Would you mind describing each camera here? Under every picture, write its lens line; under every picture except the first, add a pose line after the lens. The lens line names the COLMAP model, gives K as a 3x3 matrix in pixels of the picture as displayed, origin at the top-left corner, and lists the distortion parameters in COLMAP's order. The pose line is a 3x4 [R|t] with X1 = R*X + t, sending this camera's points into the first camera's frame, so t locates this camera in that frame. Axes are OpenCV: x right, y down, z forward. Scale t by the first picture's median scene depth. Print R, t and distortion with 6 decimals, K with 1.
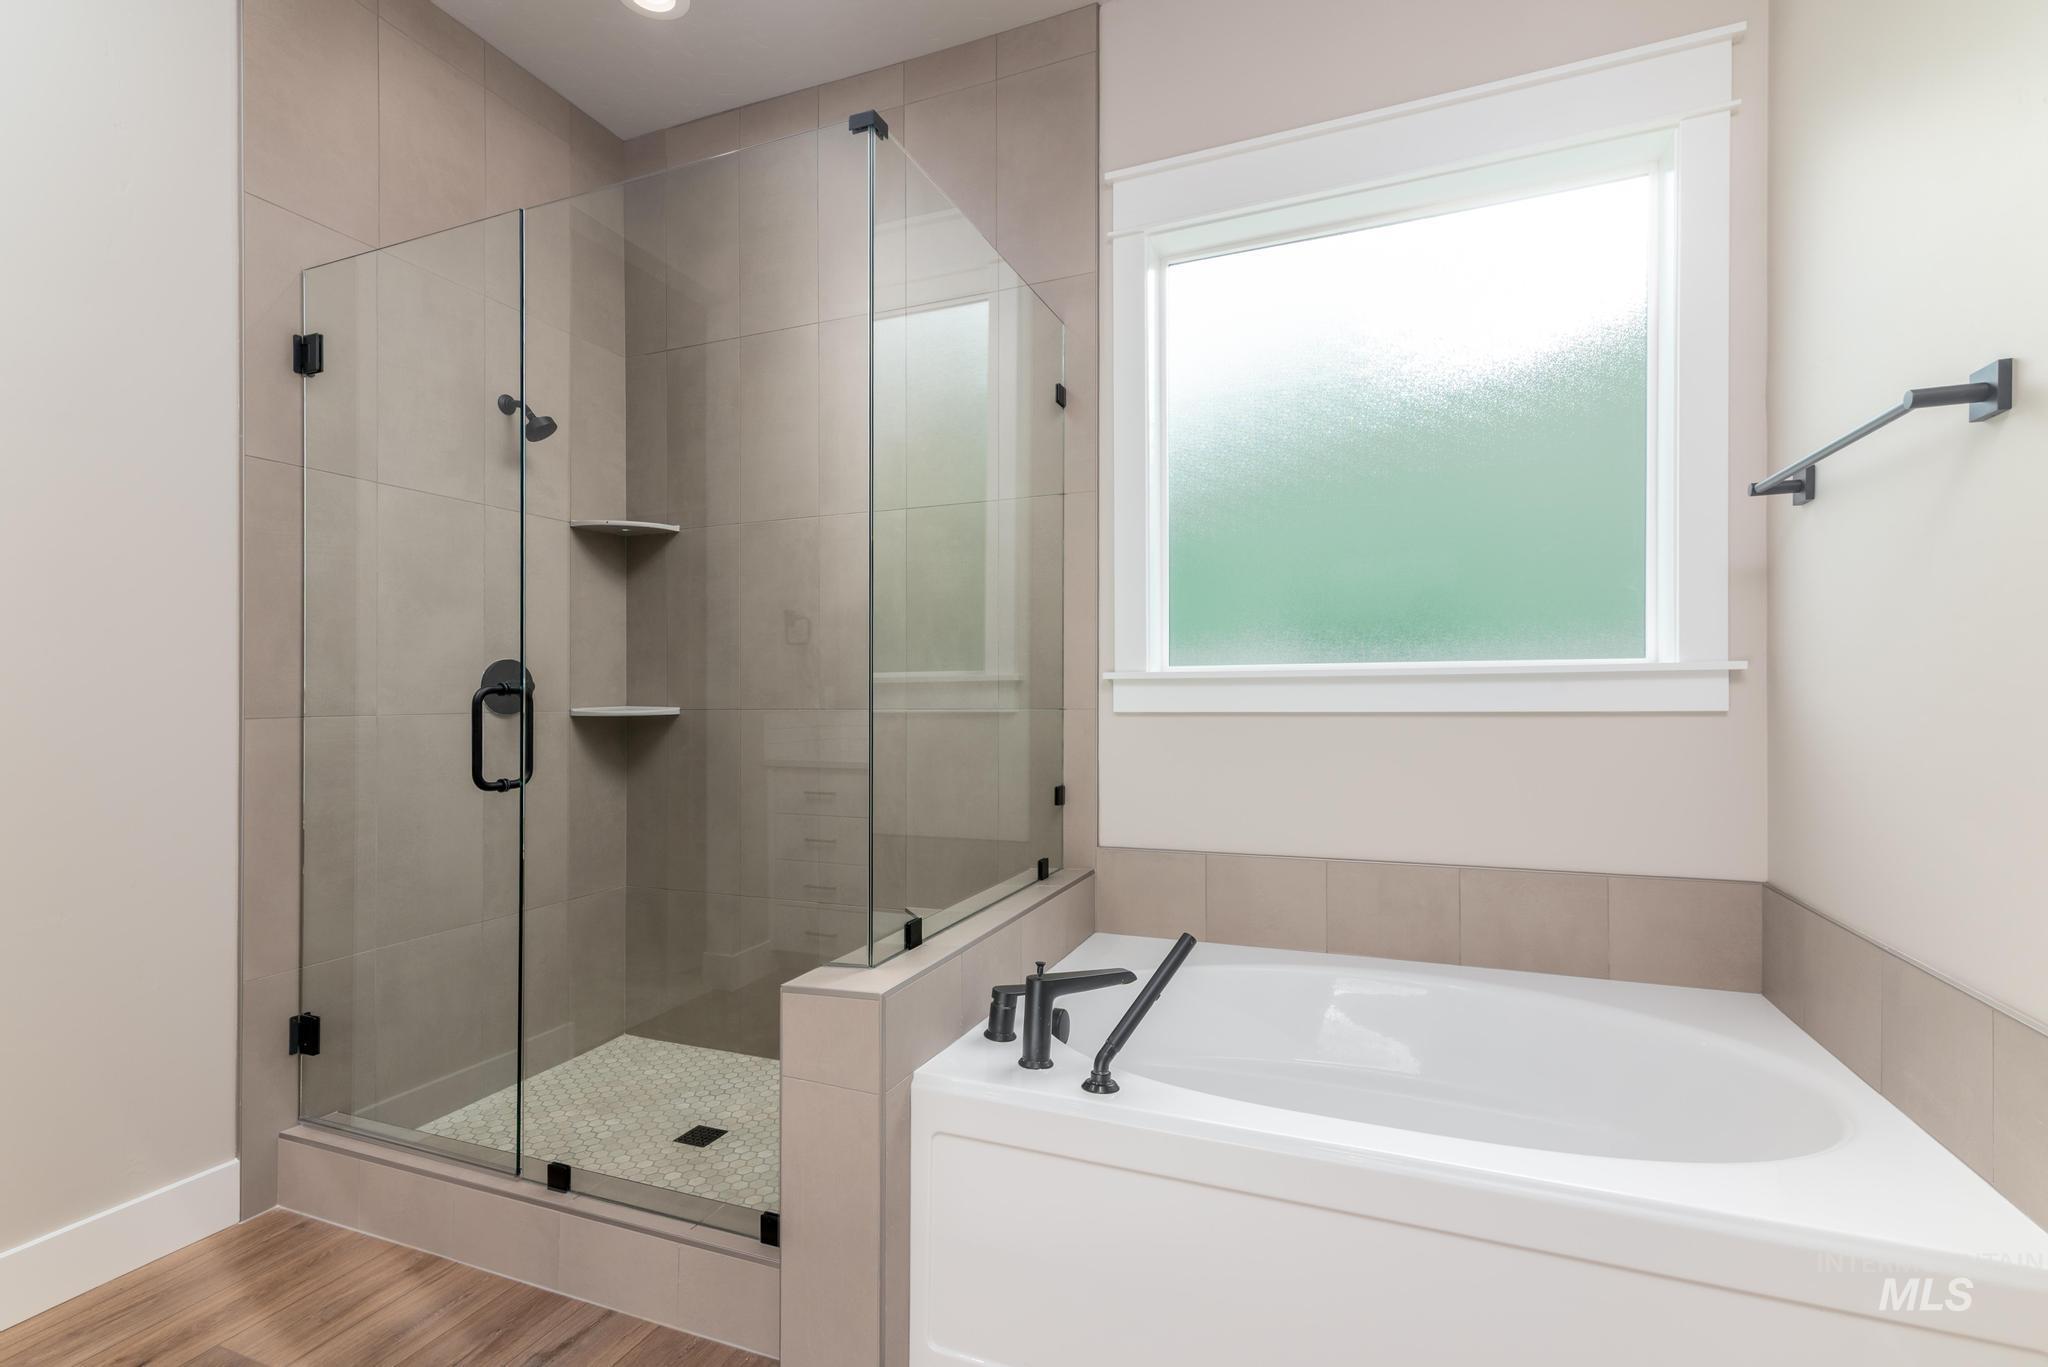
lens RADIAL K [[935.1, 0, 1020.7], [0, 935.1, 689.1], [0, 0, 1]] dist [0.012551, -0.000471]
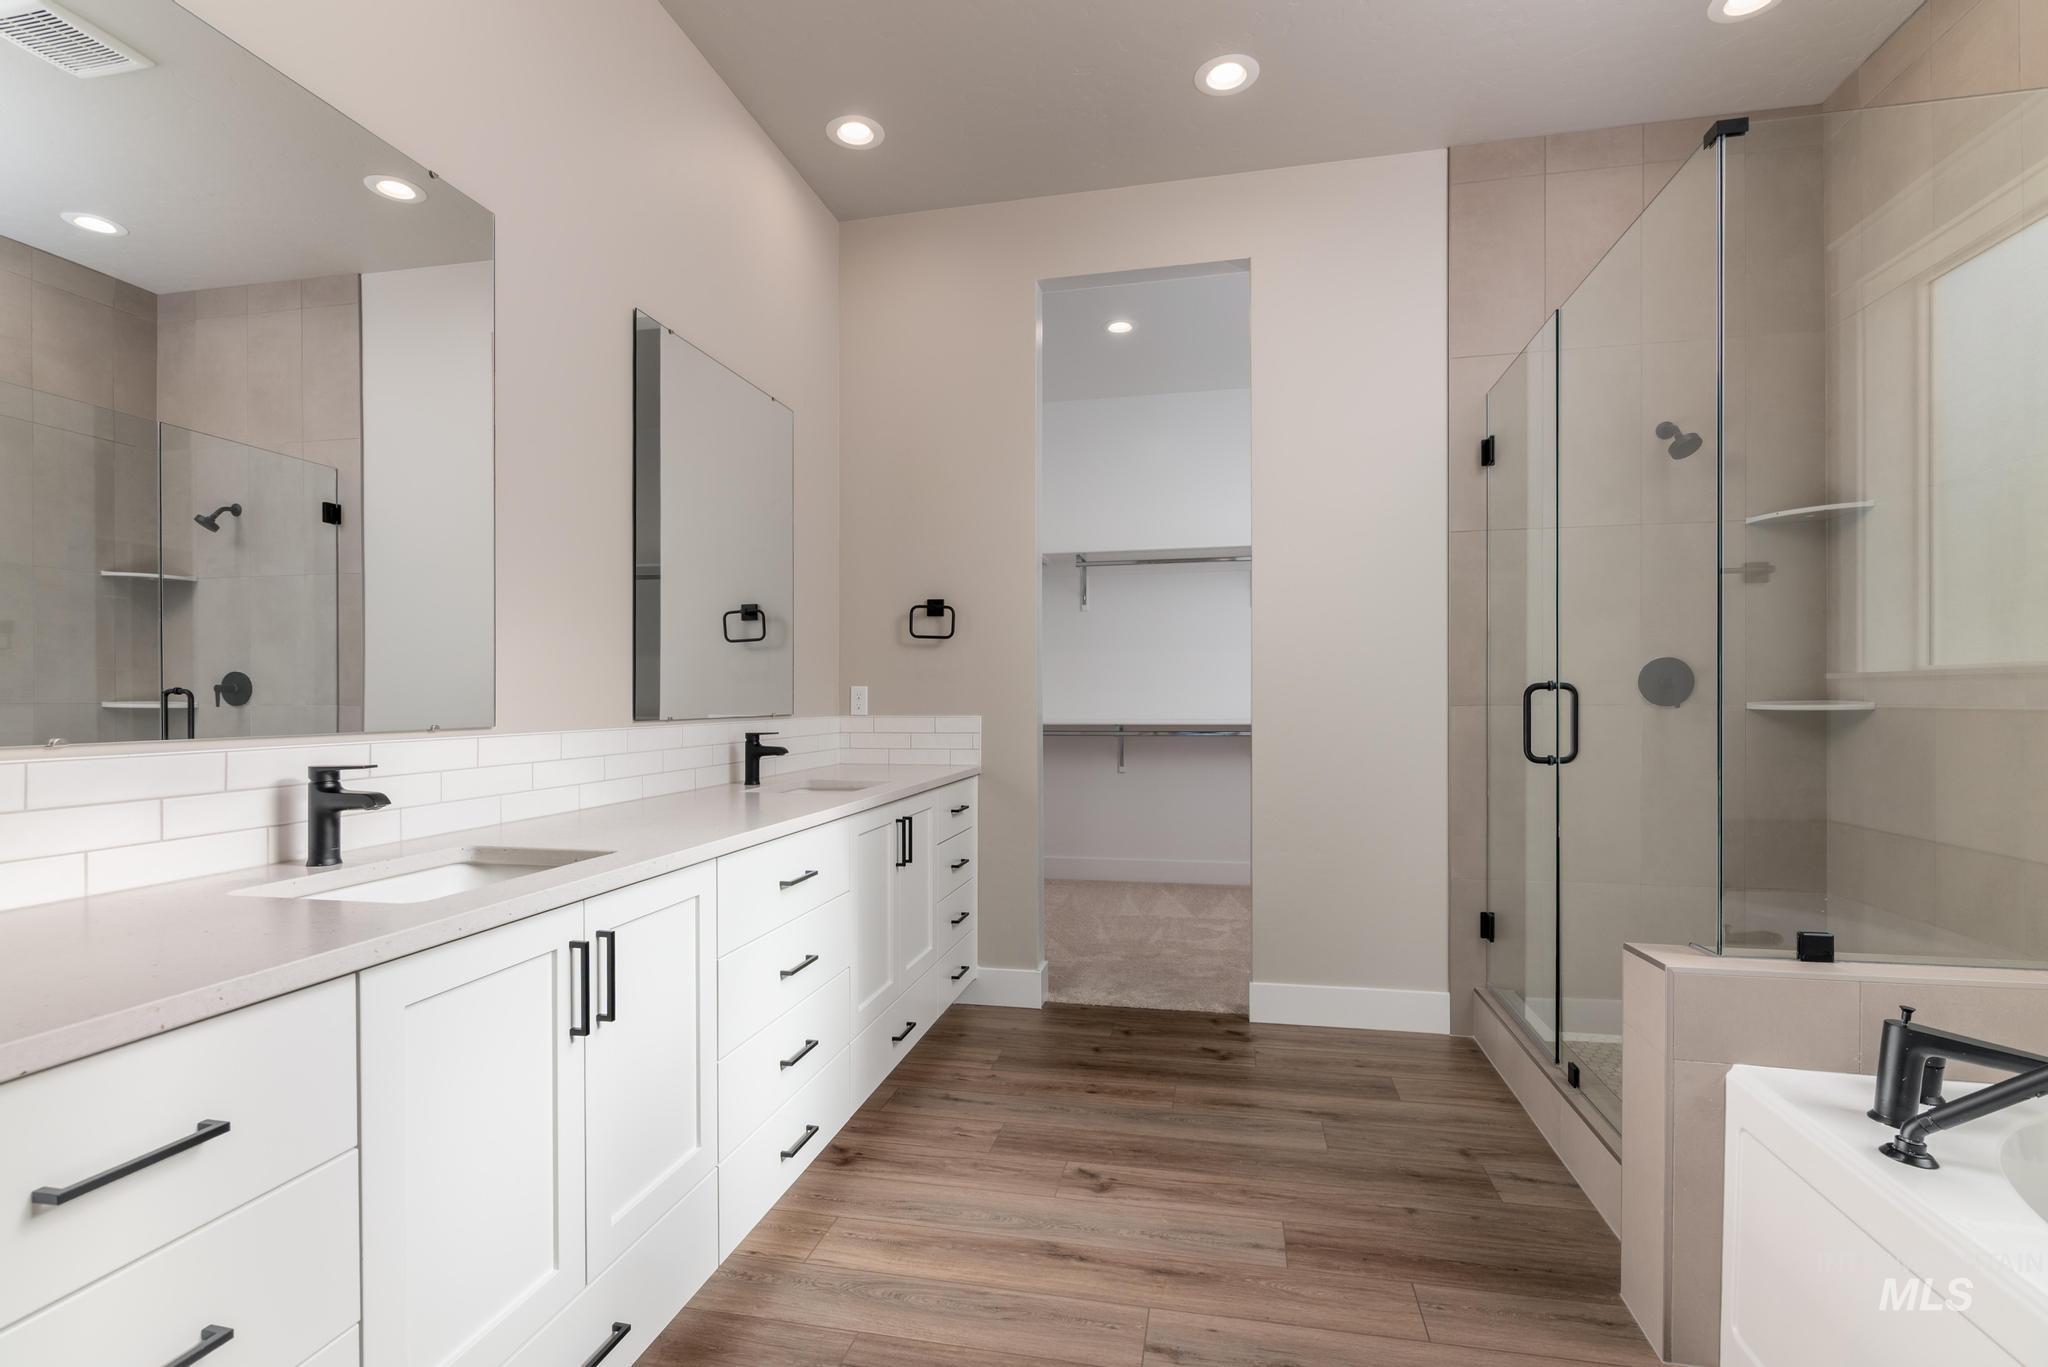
lens RADIAL K [[935.1, 0, 1029.4], [0, 935.1, 692.7], [0, 0, 1]] dist [0.012551, -0.000471]
pose [[0.183591, 0.000611, -0.983003, 0.550407], [0.014691, 0.999886, 0.003365, -0.005094], [0.982893, -0.015059, 0.183561, 0.055557]]
